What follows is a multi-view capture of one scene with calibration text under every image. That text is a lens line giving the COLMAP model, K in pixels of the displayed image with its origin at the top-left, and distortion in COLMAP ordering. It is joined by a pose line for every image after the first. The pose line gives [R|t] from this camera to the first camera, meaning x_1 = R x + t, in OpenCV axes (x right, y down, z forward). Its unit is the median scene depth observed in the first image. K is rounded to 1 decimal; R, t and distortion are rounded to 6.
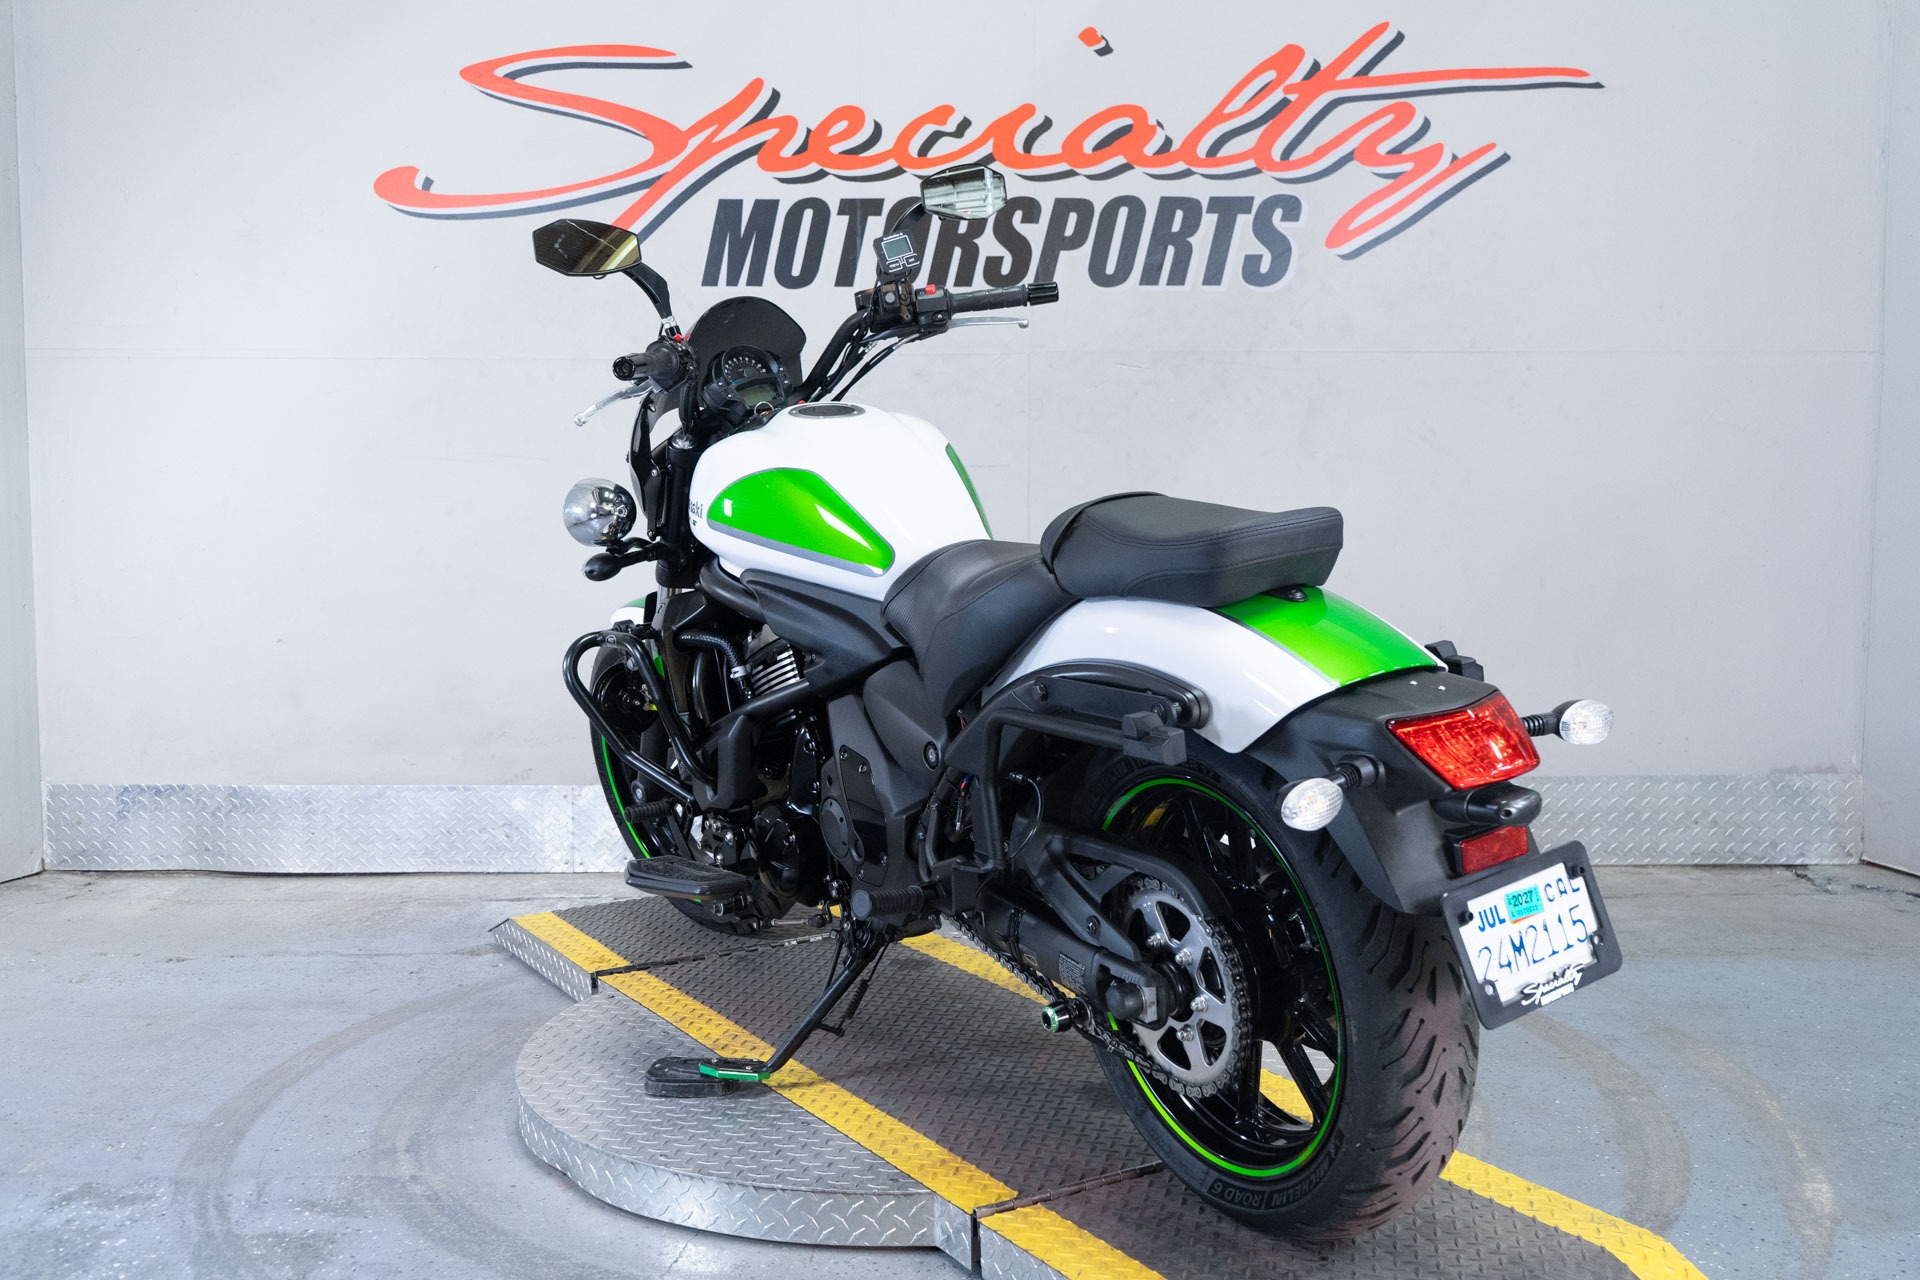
lens RADIAL K [[2005.7, 0, 959.3], [0, 2005.7, 623.3], [0, 0, 1]] dist [0.015984, 0.000000]
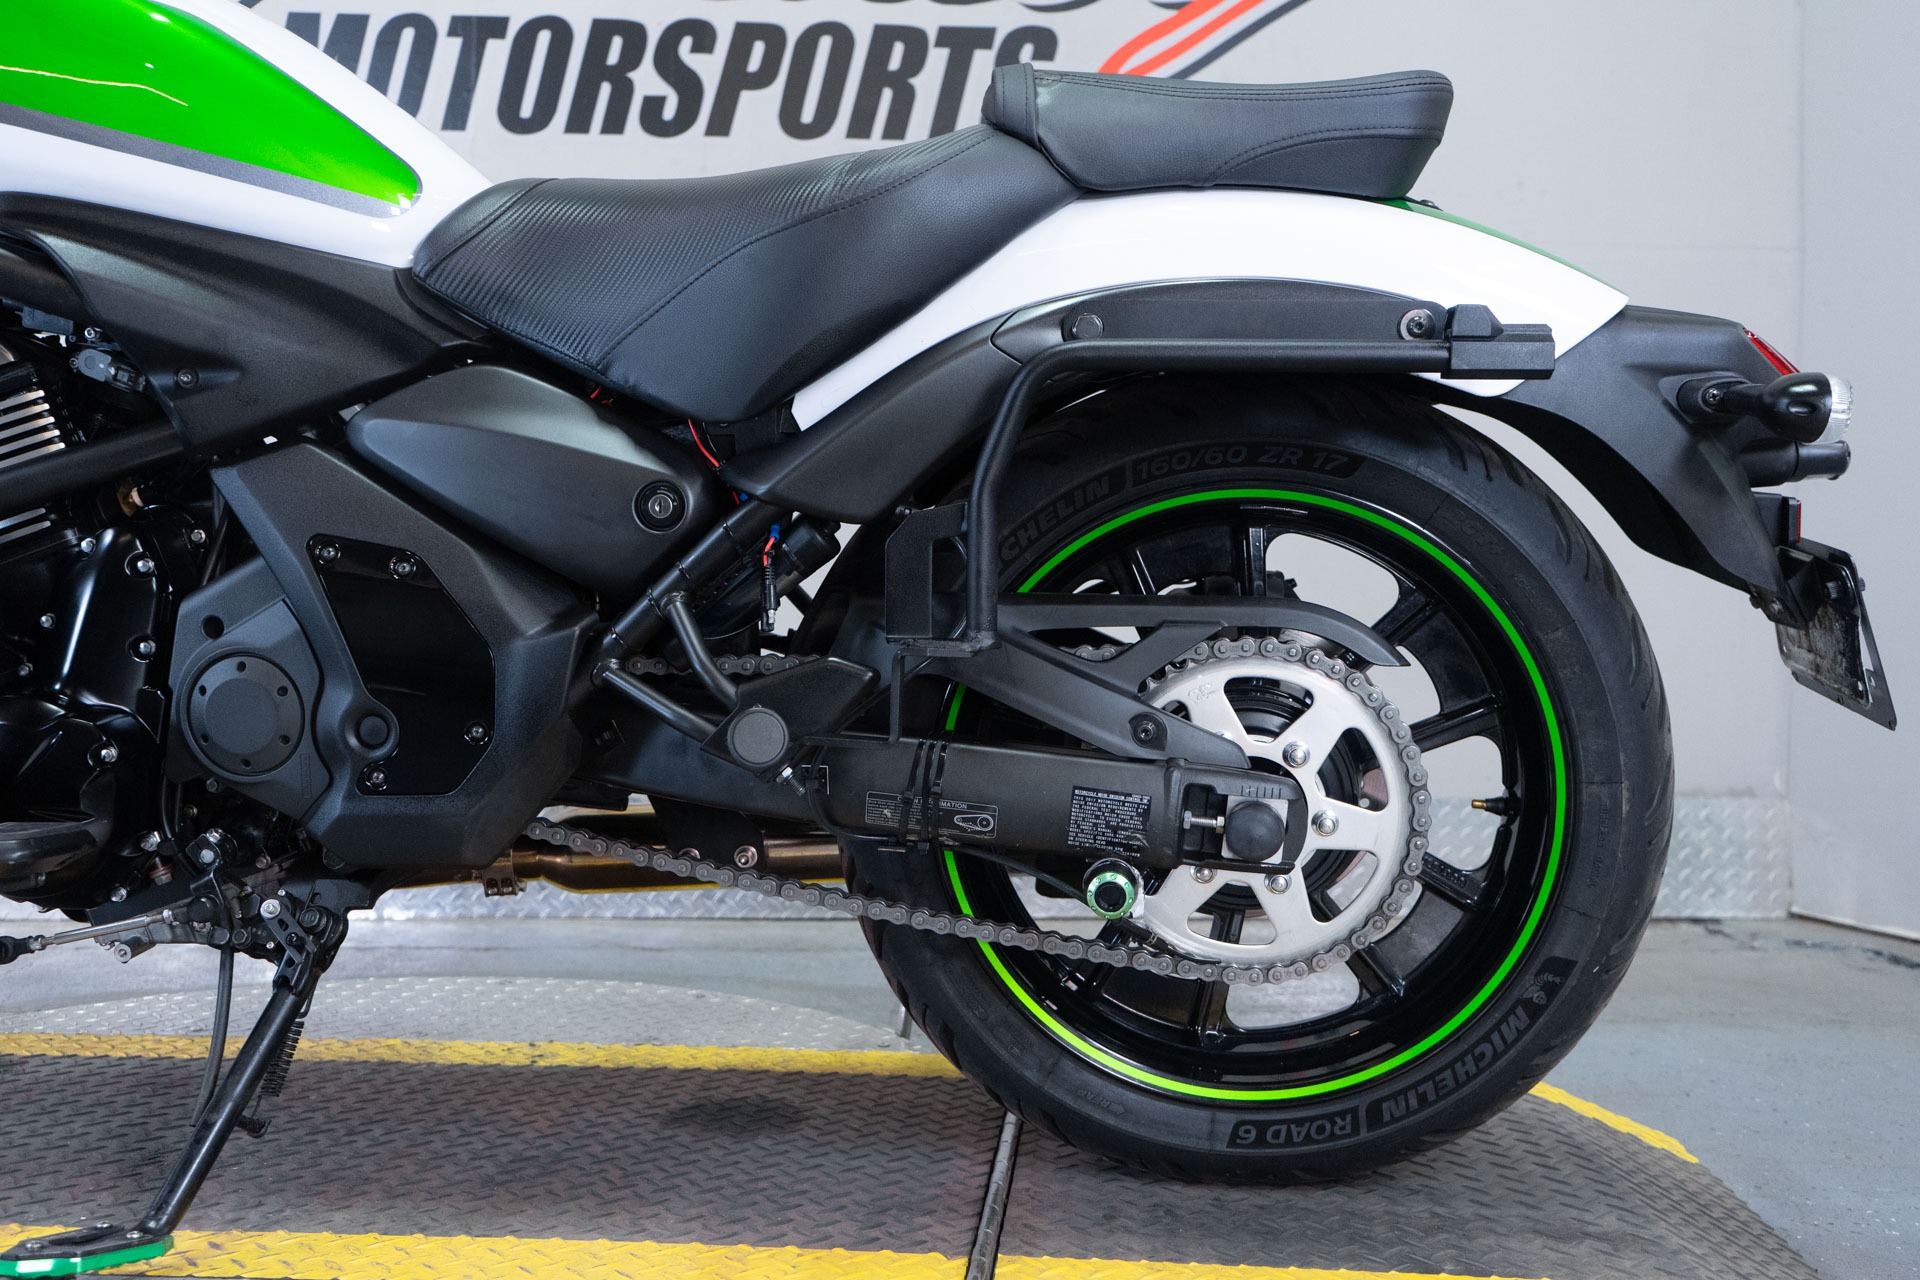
lens RADIAL K [[1789.0, 0, 960.4], [0, 1789.0, 635.2], [0, 0, 1]] dist [-0.006803, 0.000000]
pose [[0.998696, 0.016972, 0.048142, 0.103955], [-0.013003, 0.996581, -0.081594, 0.073269], [-0.049362, 0.080861, 0.995502, 0.341785]]
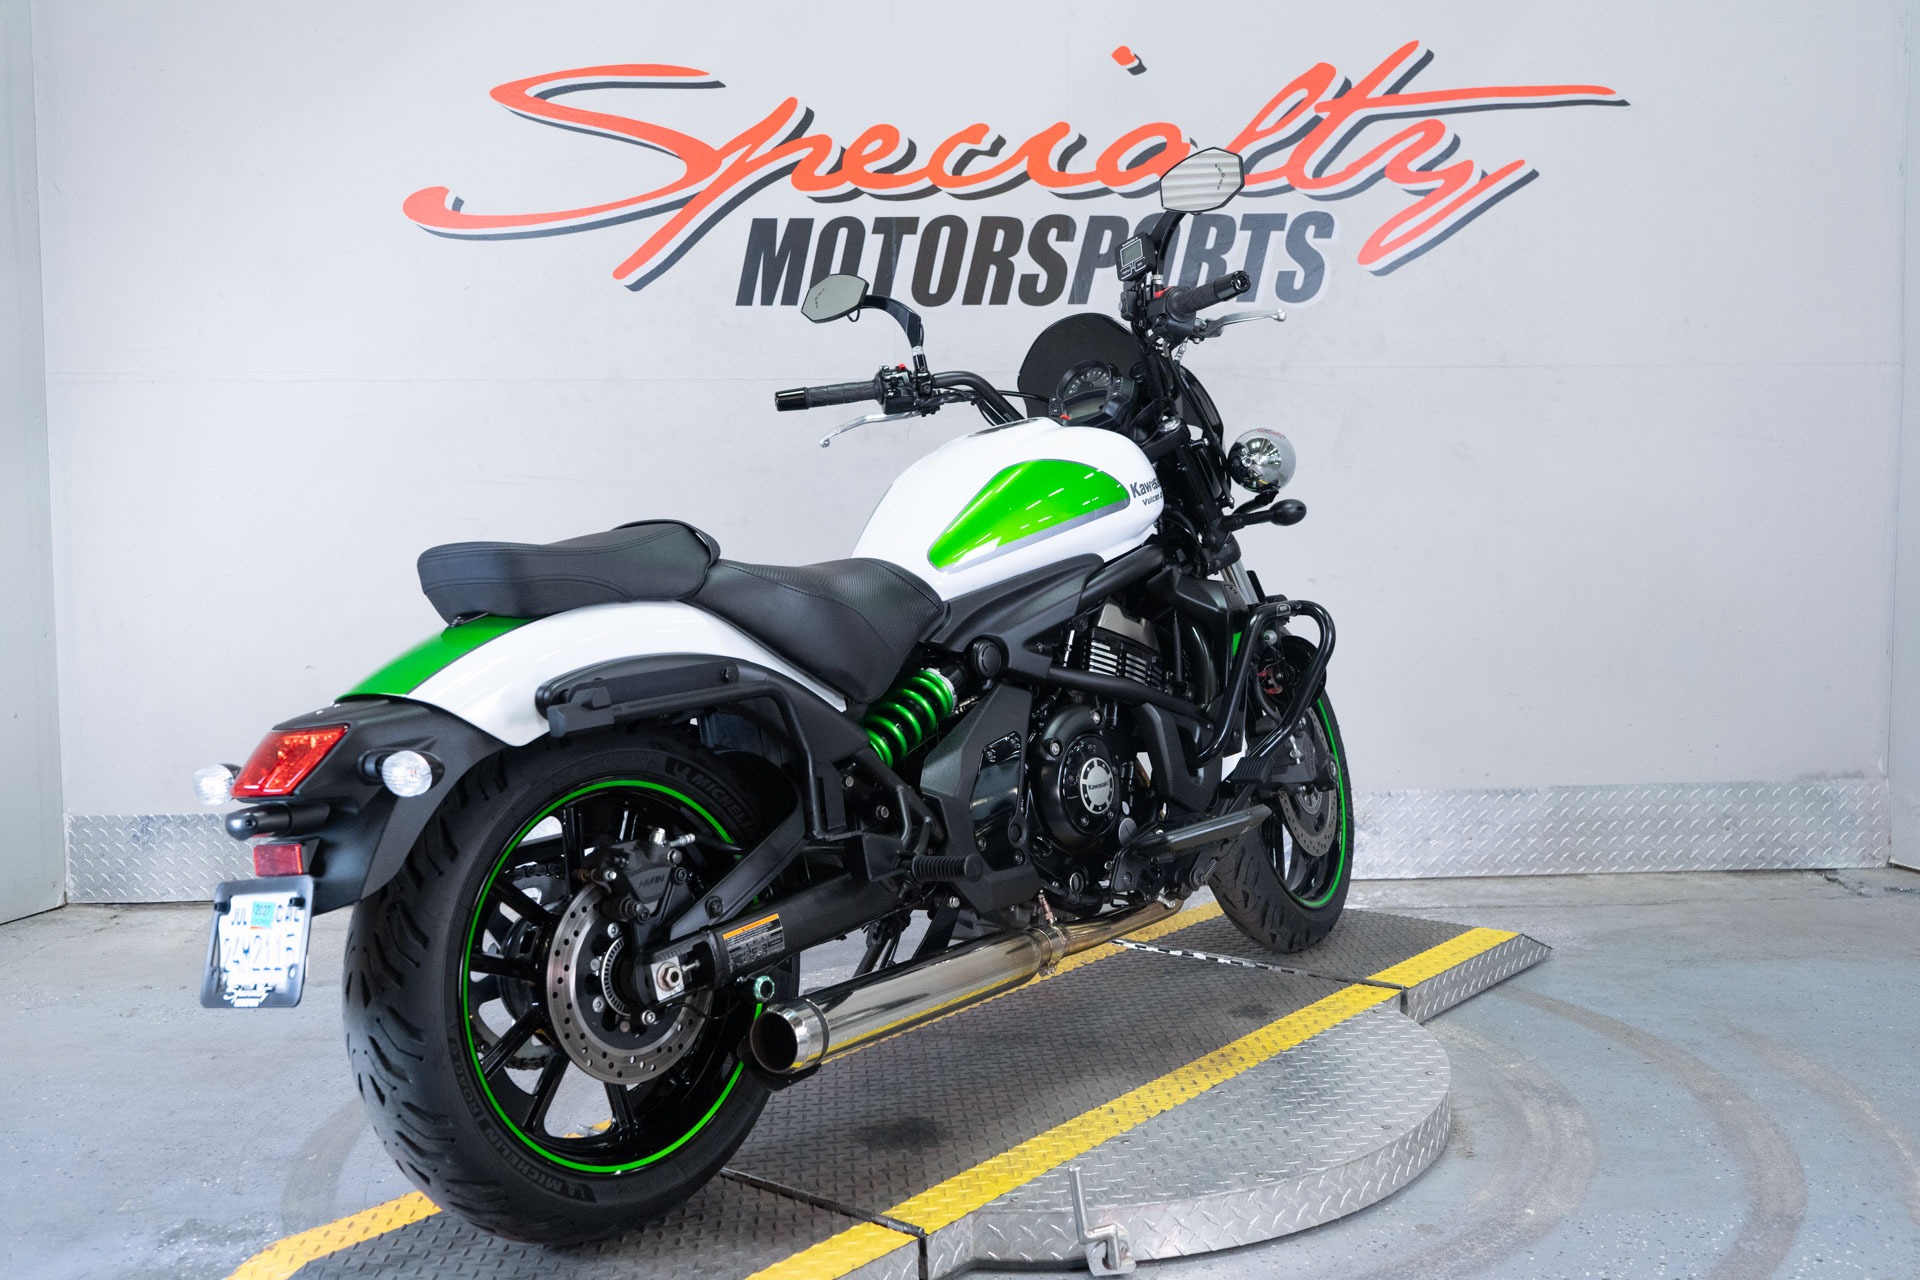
lens RADIAL K [[2005.7, 0, 950.1], [0, 2005.7, 625.1], [0, 0, 1]] dist [0.015984, 0.000000]
pose [[0.999263, -0.011701, 0.036553, -0.061151], [0.012026, 0.999890, -0.008665, 0.000574], [-0.036448, 0.009098, 0.999294, 0.001364]]
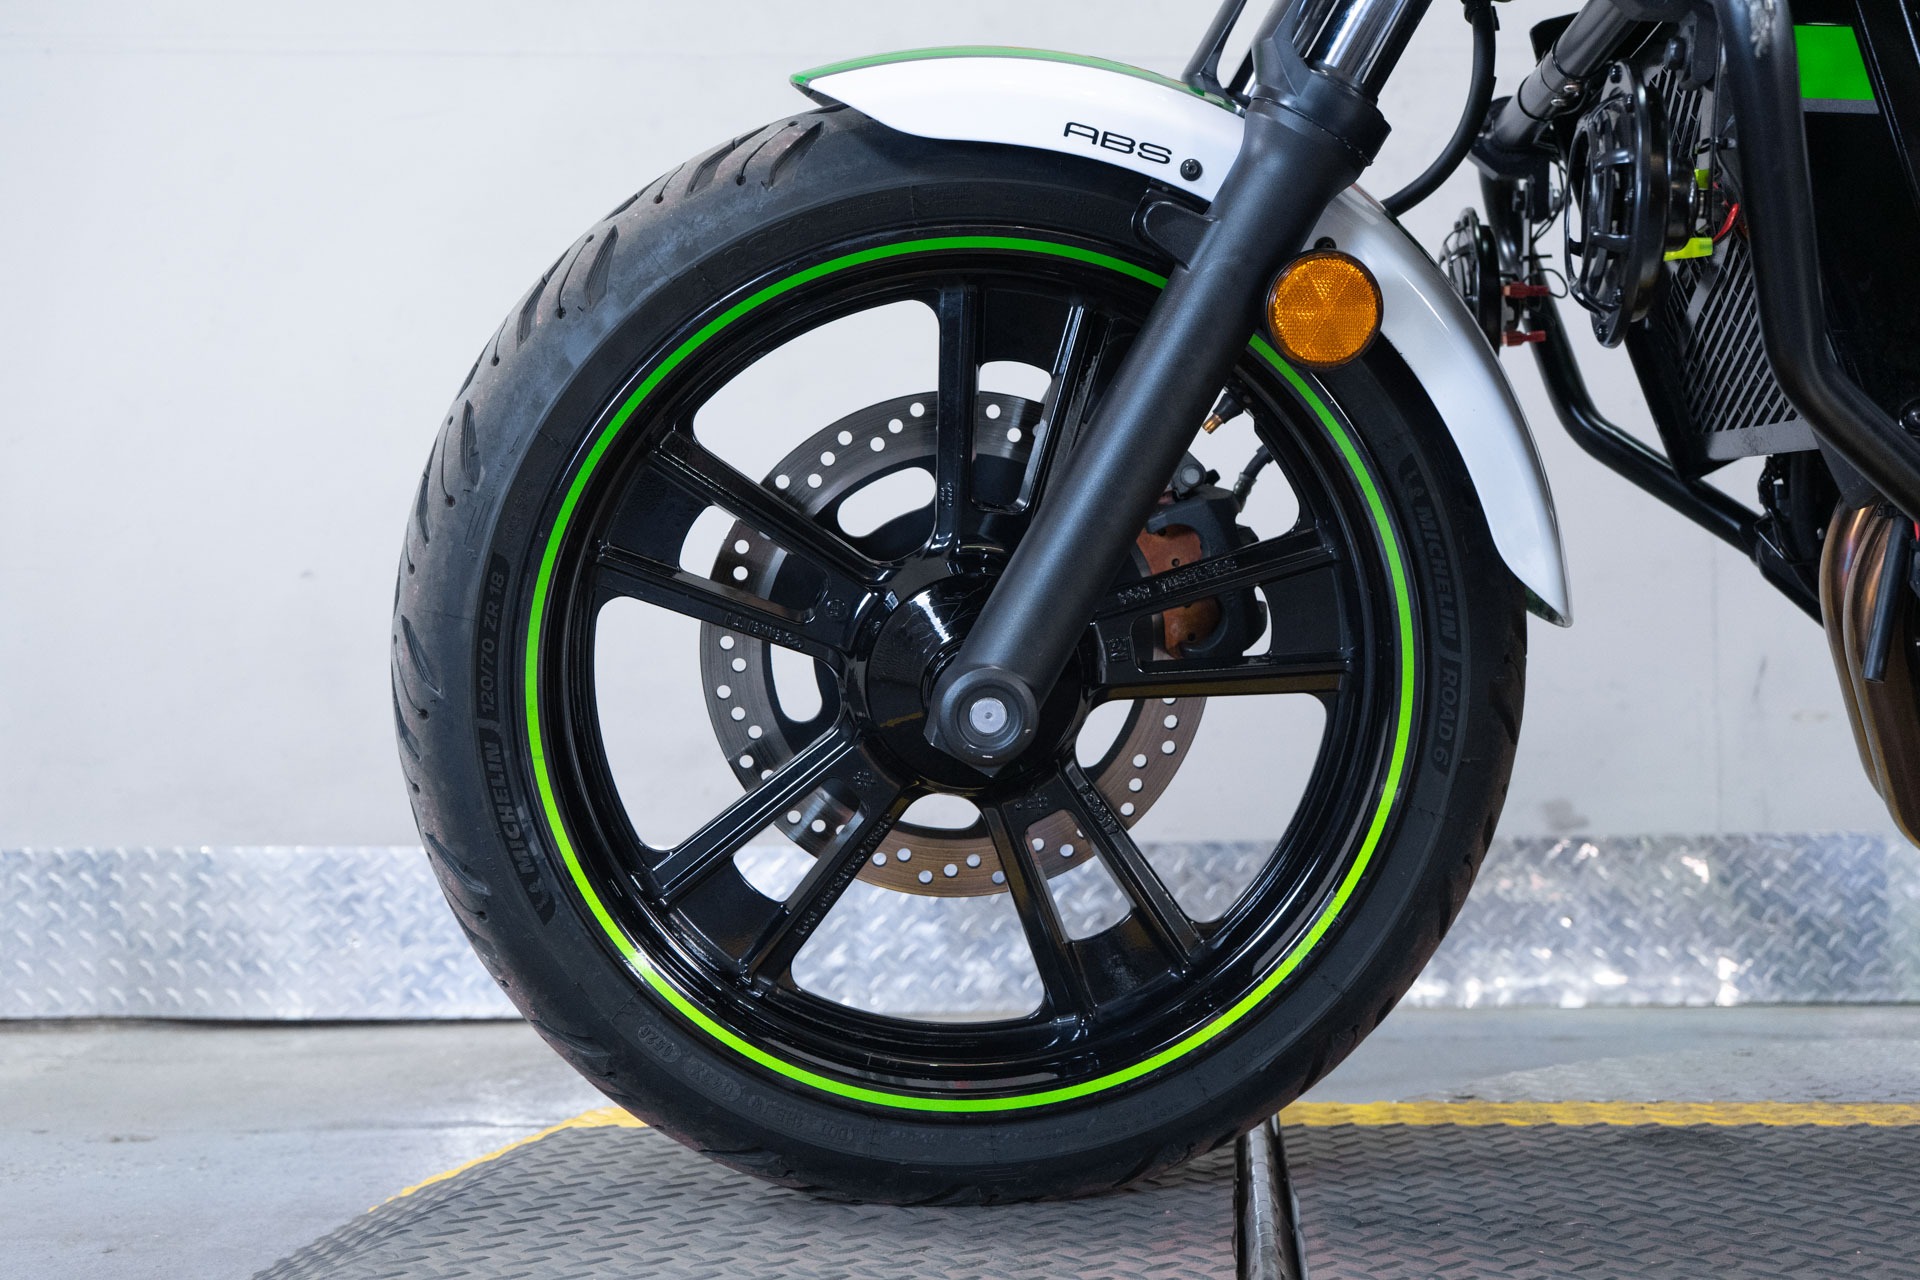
lens RADIAL K [[2246.3, 0, 953.3], [0, 2246.3, 643.1], [0, 0, 1]] dist [0.045383, 0.000000]
pose [[0.998987, 0.006349, 0.044552, -0.200731], [-0.000557, 0.991668, -0.128816, 0.107901], [-0.044999, 0.128660, 0.990667, 0.416830]]
